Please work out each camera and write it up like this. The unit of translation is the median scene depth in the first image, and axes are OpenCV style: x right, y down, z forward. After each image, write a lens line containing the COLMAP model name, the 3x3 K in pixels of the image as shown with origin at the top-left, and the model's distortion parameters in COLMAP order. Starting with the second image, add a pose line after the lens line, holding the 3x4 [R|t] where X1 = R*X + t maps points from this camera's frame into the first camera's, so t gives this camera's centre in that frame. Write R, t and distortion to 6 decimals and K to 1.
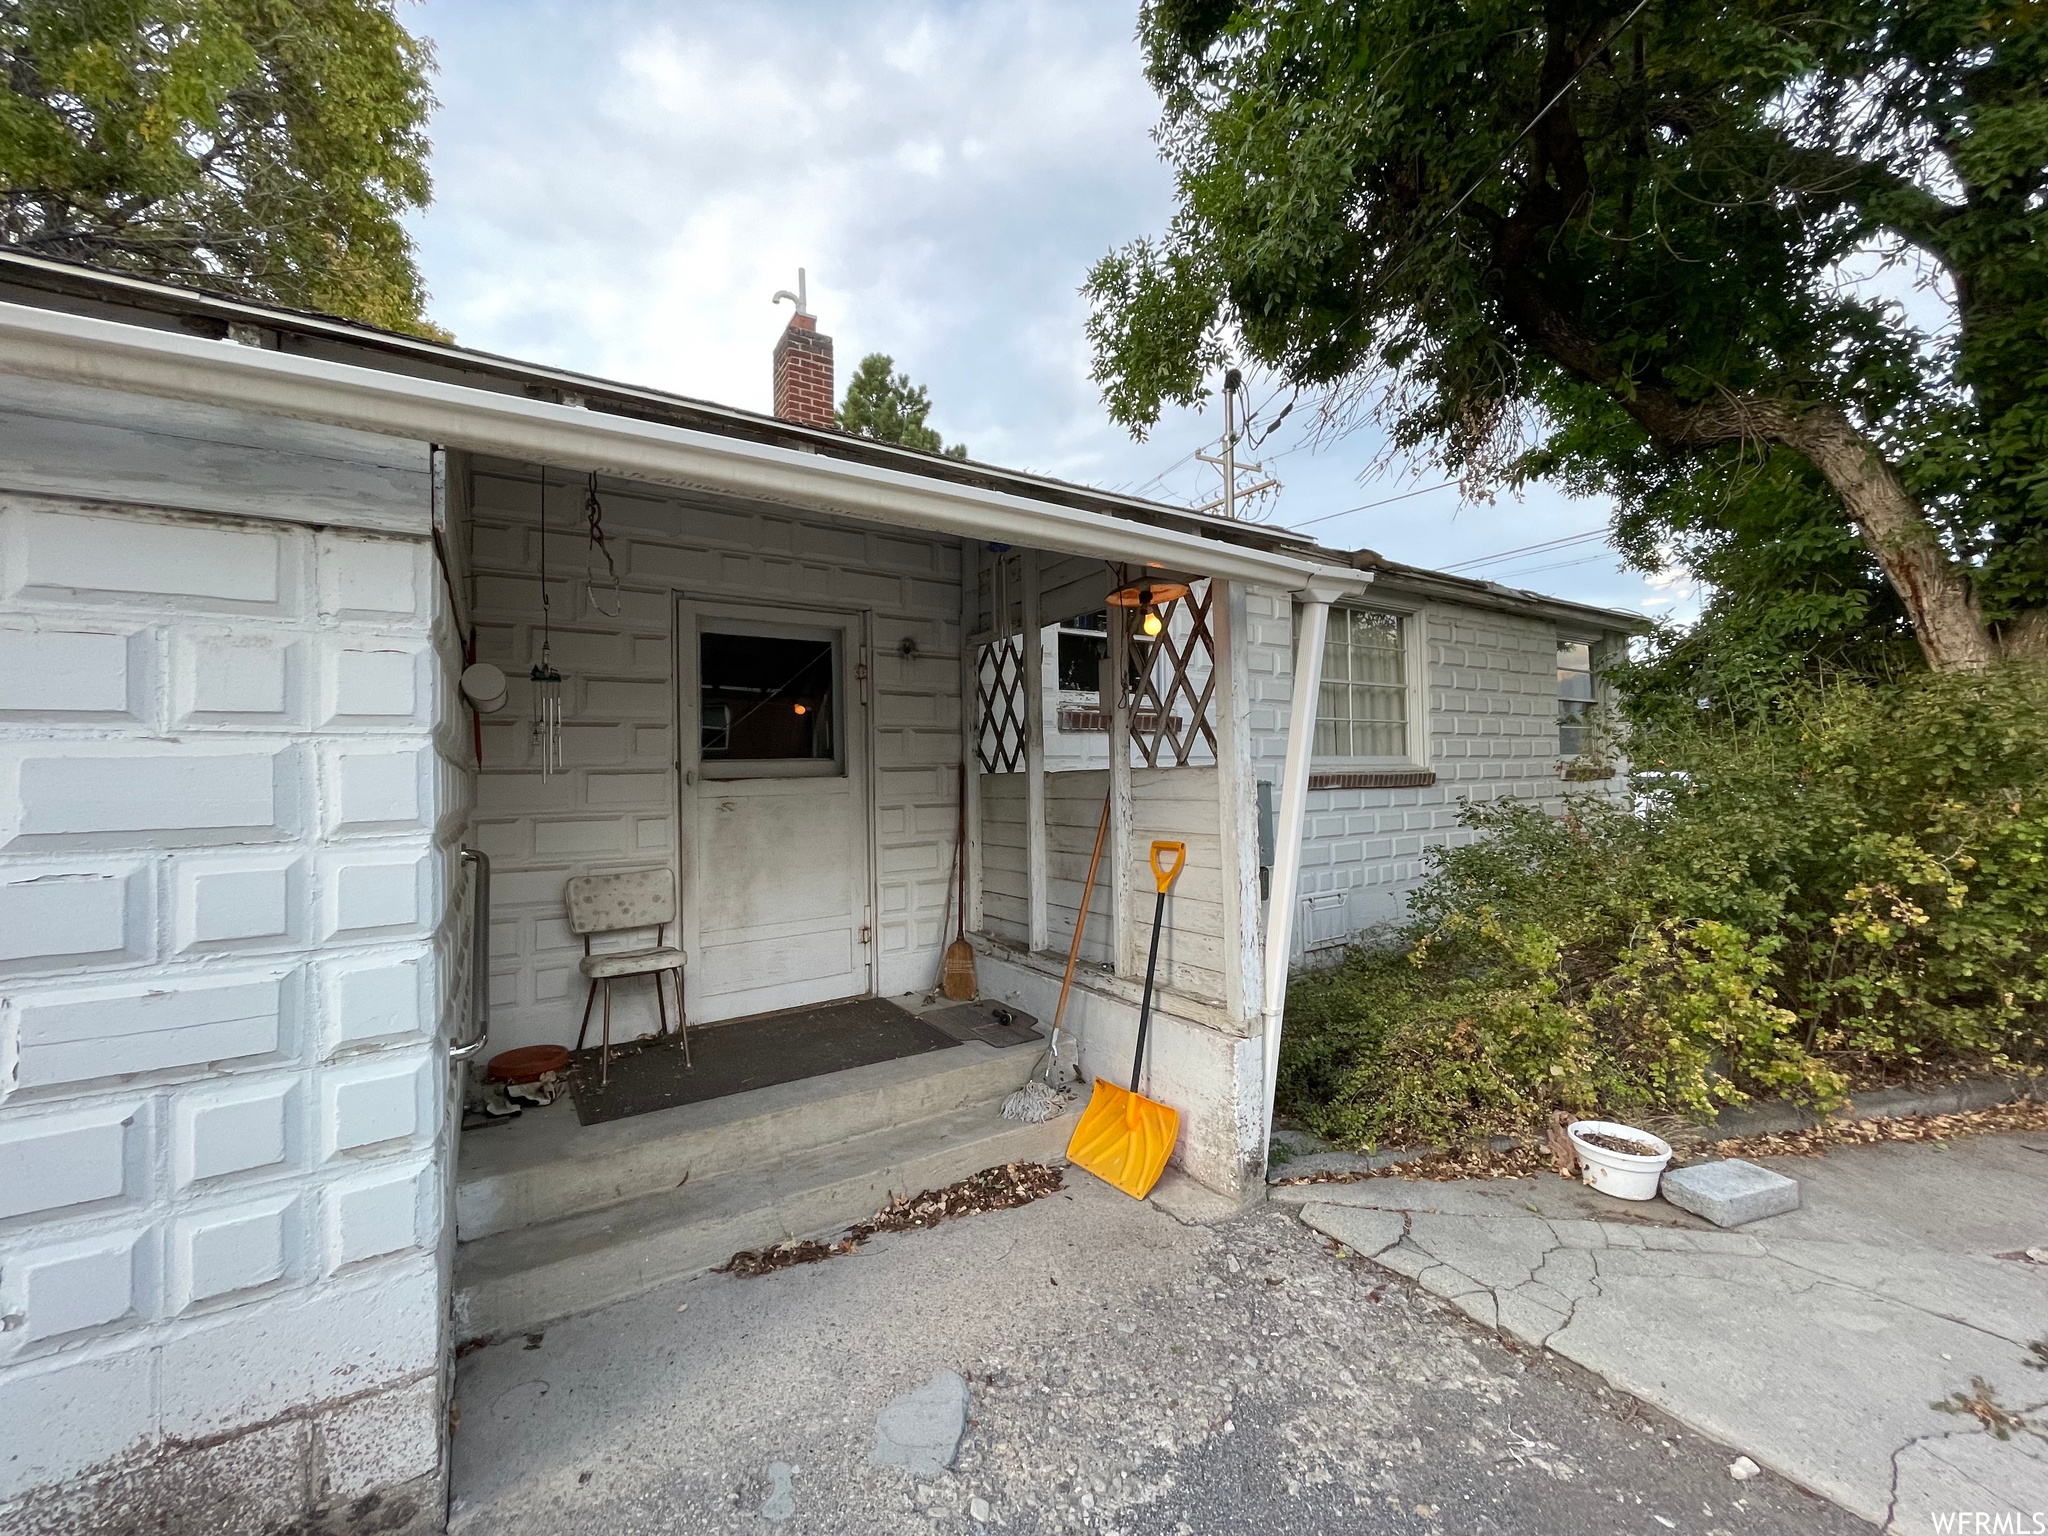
lens RADIAL K [[820.8, 0, 1023.5], [0, 820.8, 768.9], [0, 0, 1]] dist [-0.003175, 0.000625]
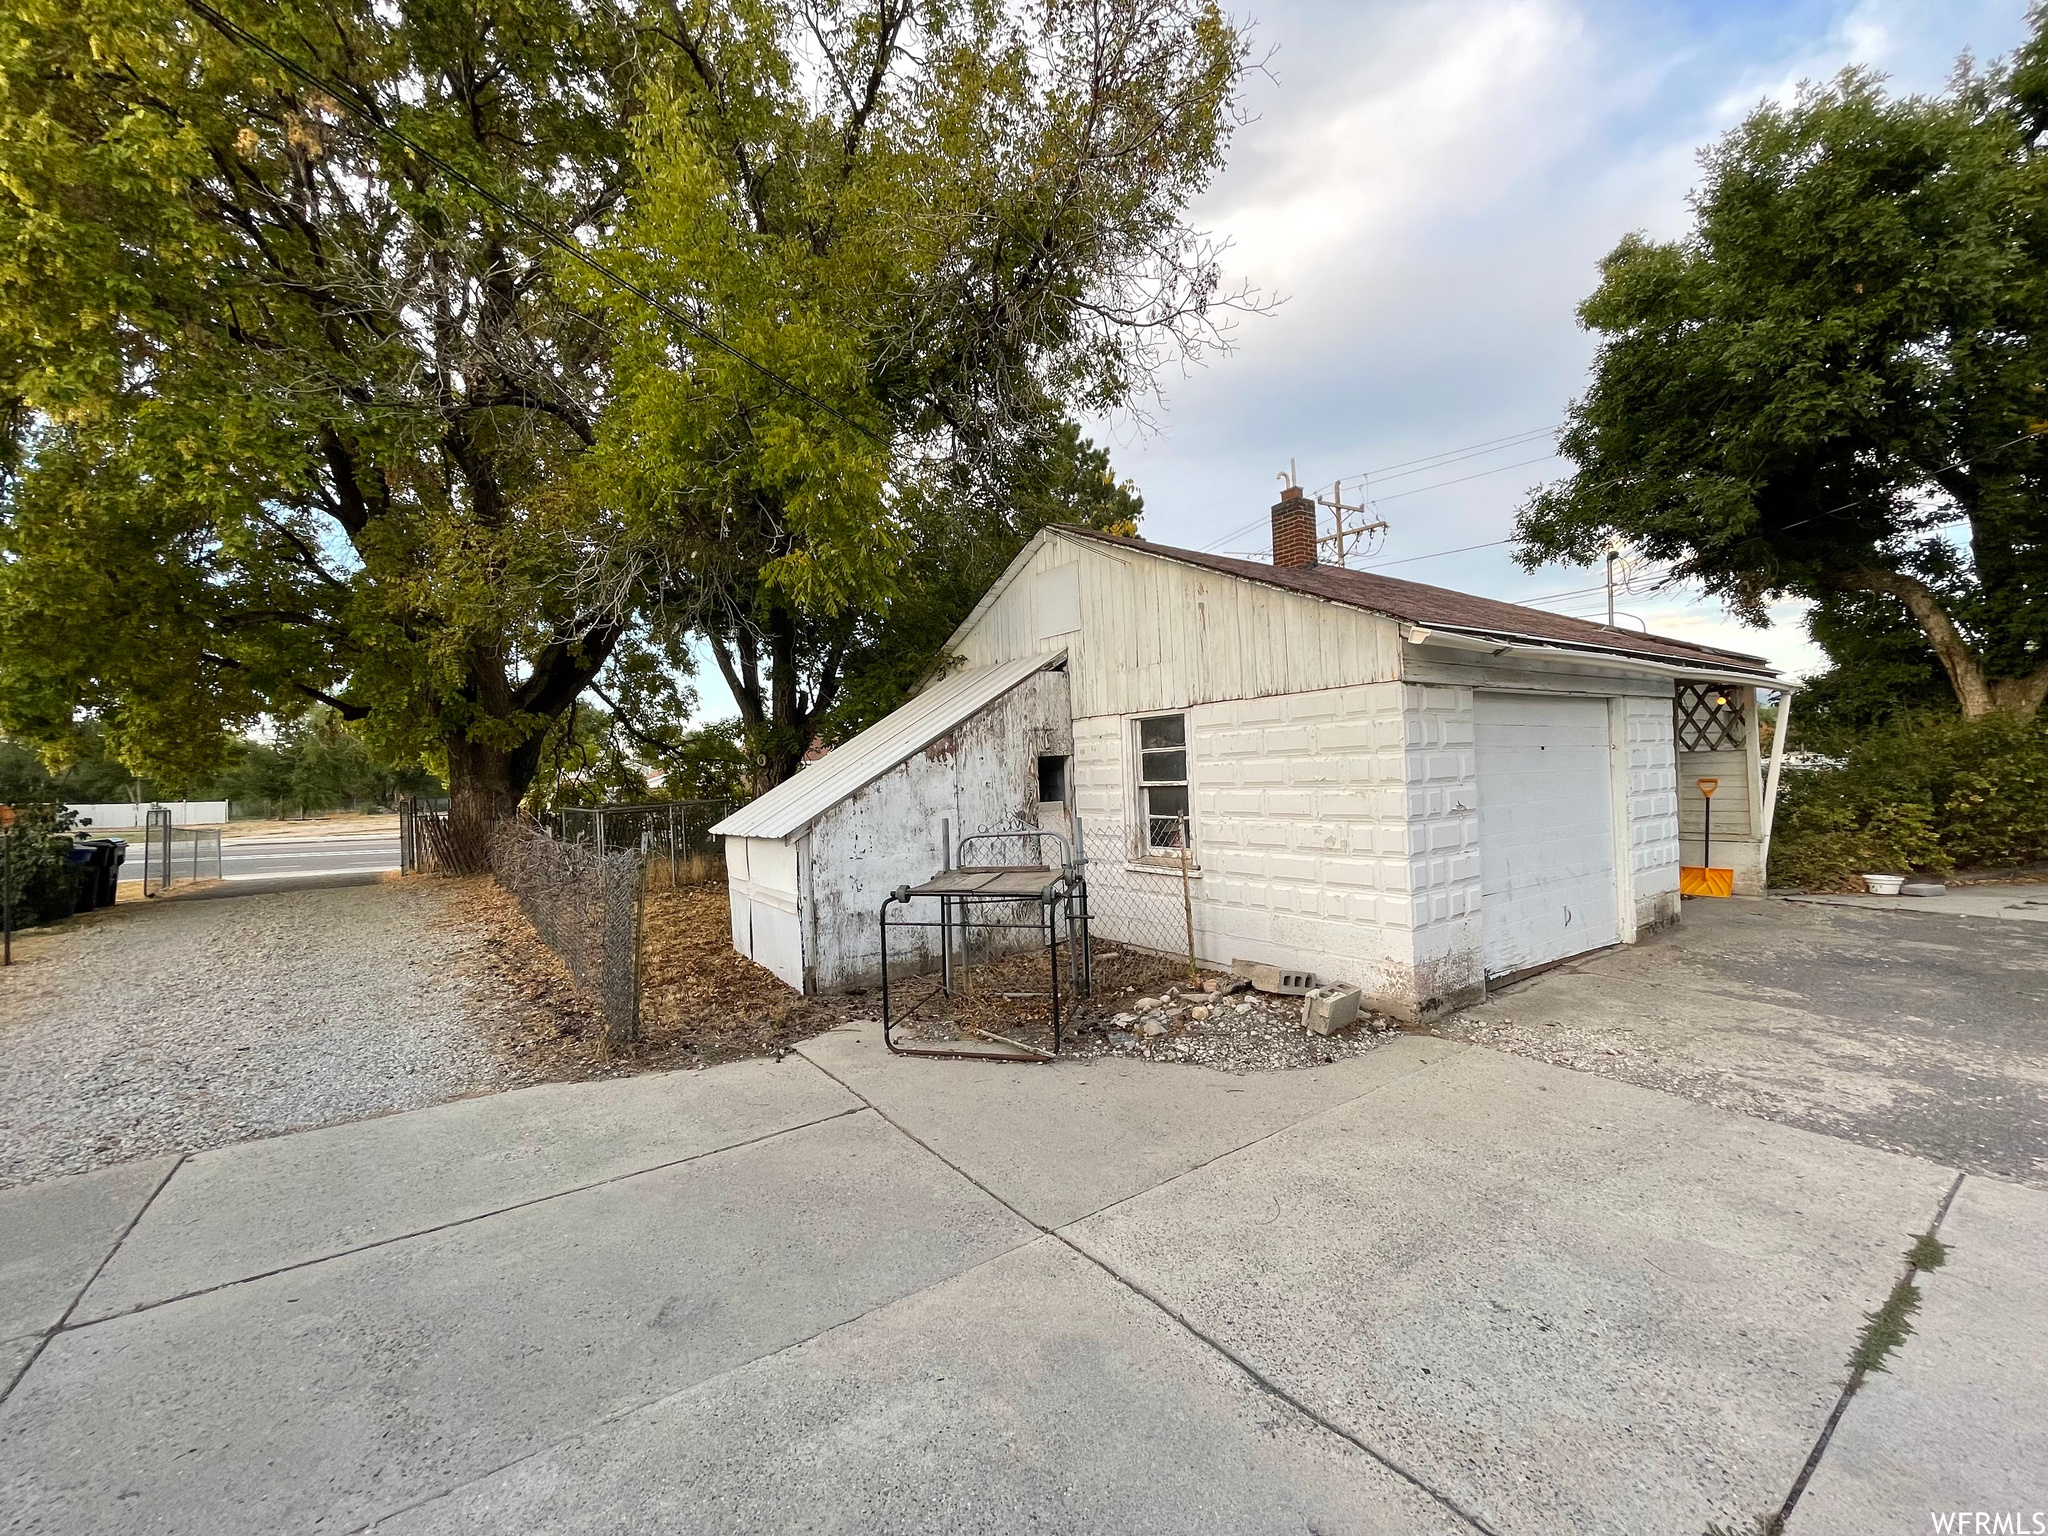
lens RADIAL K [[820.8, 0, 1023.8], [0, 820.8, 769.1], [0, 0, 1]] dist [-0.003175, 0.000625]
pose [[0.999162, -0.014908, 0.038111, -1.494308], [0.014622, 0.999863, 0.007773, 0.001654], [-0.038221, -0.007209, 0.999243, -1.098261]]
